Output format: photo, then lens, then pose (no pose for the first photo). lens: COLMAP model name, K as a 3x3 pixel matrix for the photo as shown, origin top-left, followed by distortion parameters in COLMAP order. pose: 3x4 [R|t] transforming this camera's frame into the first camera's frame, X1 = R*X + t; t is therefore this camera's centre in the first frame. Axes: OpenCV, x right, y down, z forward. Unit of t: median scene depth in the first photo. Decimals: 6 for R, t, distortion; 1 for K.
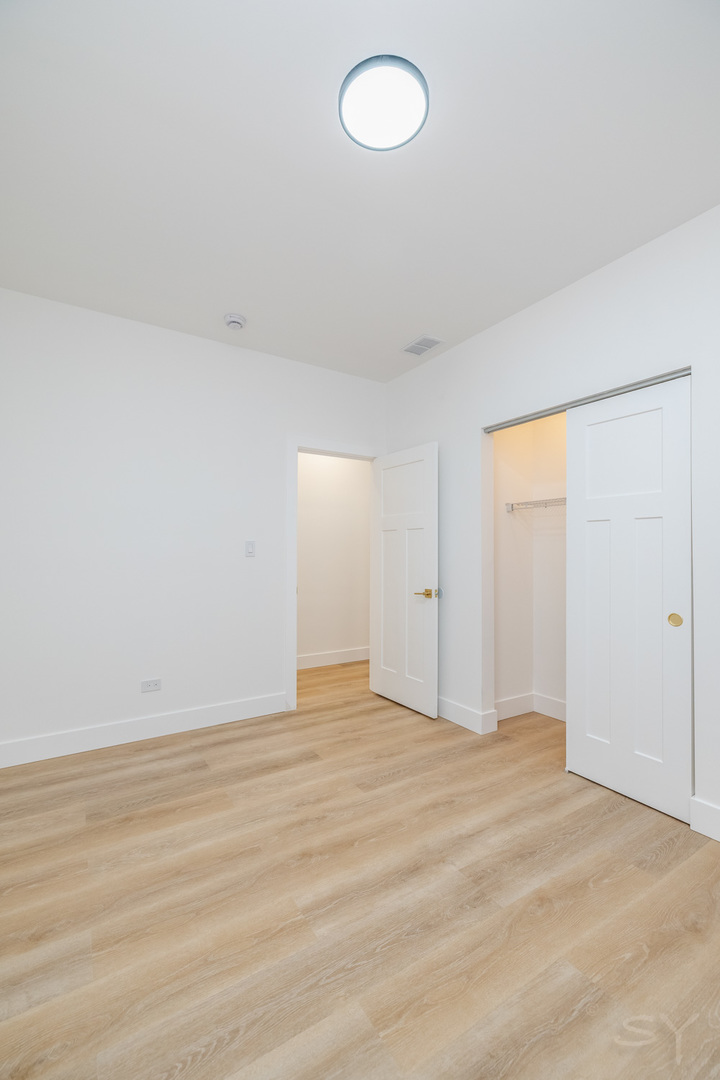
lens RADIAL K [[450.4, 0, 357.6], [0, 450.4, 546.1], [0, 0, 1]] dist [0.000356, -0.000150]
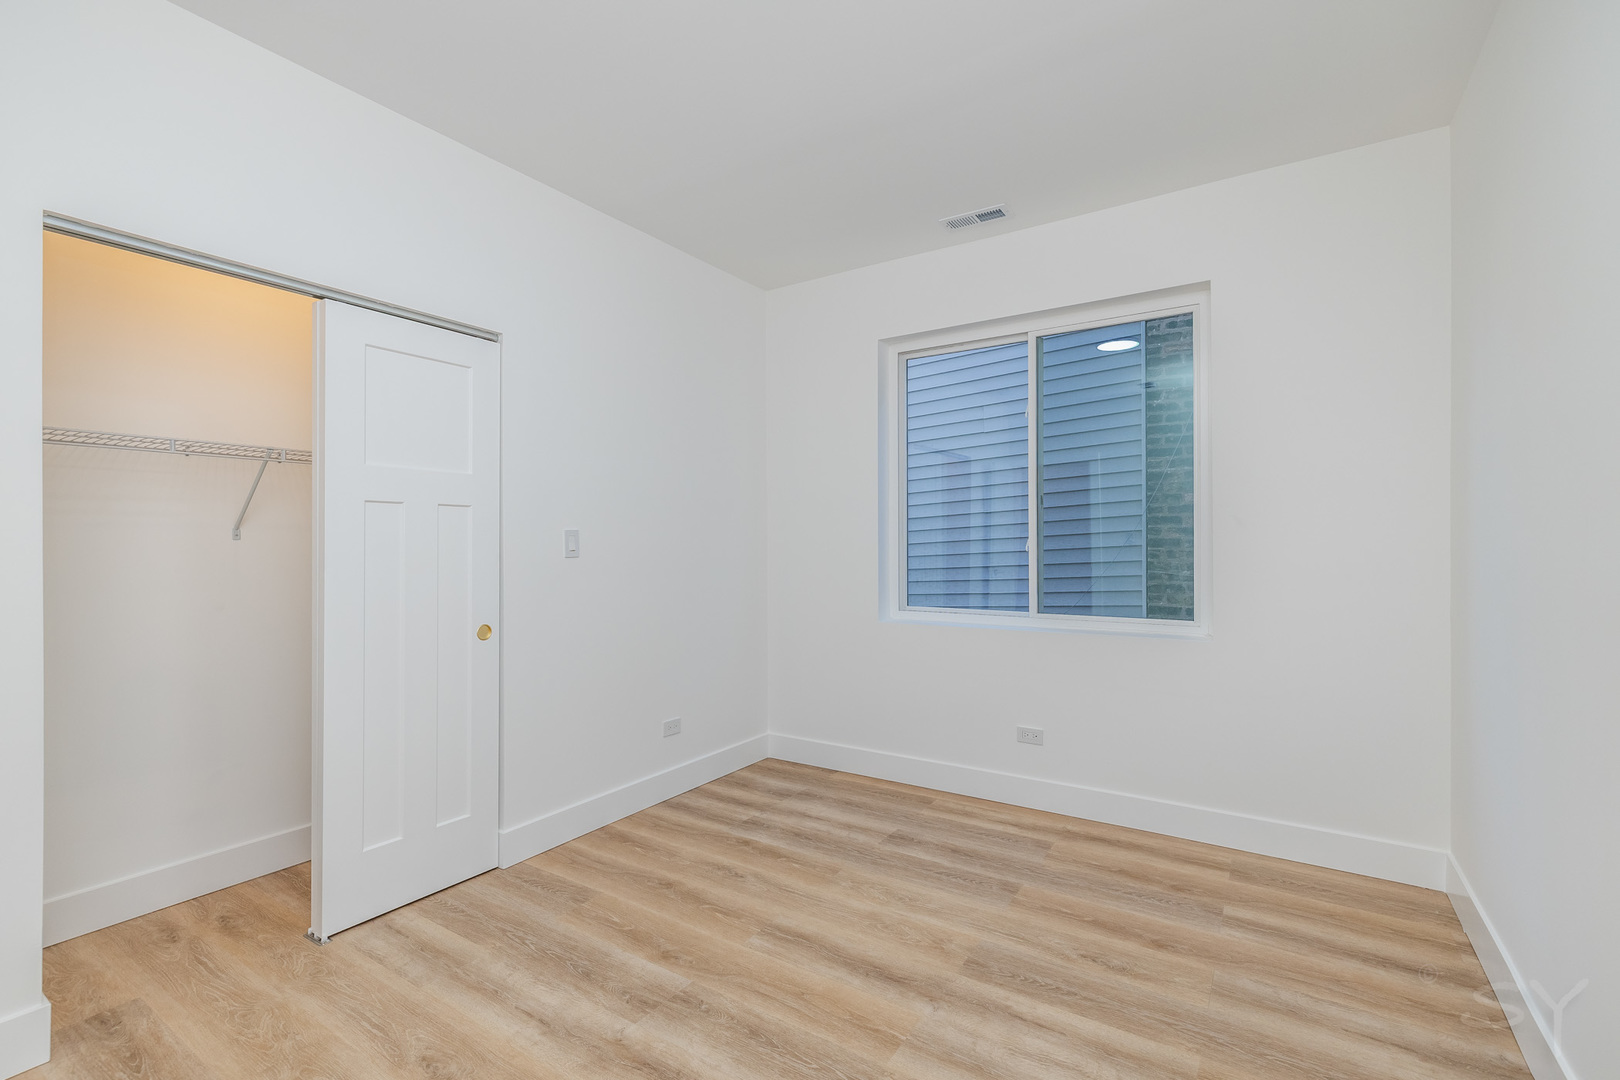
lens RADIAL K [[694.5, 0, 791.2], [0, 694.5, 540.4], [0, 0, 1]] dist [0.001162, 0.000050]
pose [[-0.386514, 0.008797, 0.922242, -0.720204], [-0.009687, 0.999861, -0.013597, 0.013834], [-0.922233, -0.014190, -0.386375, 1.046303]]
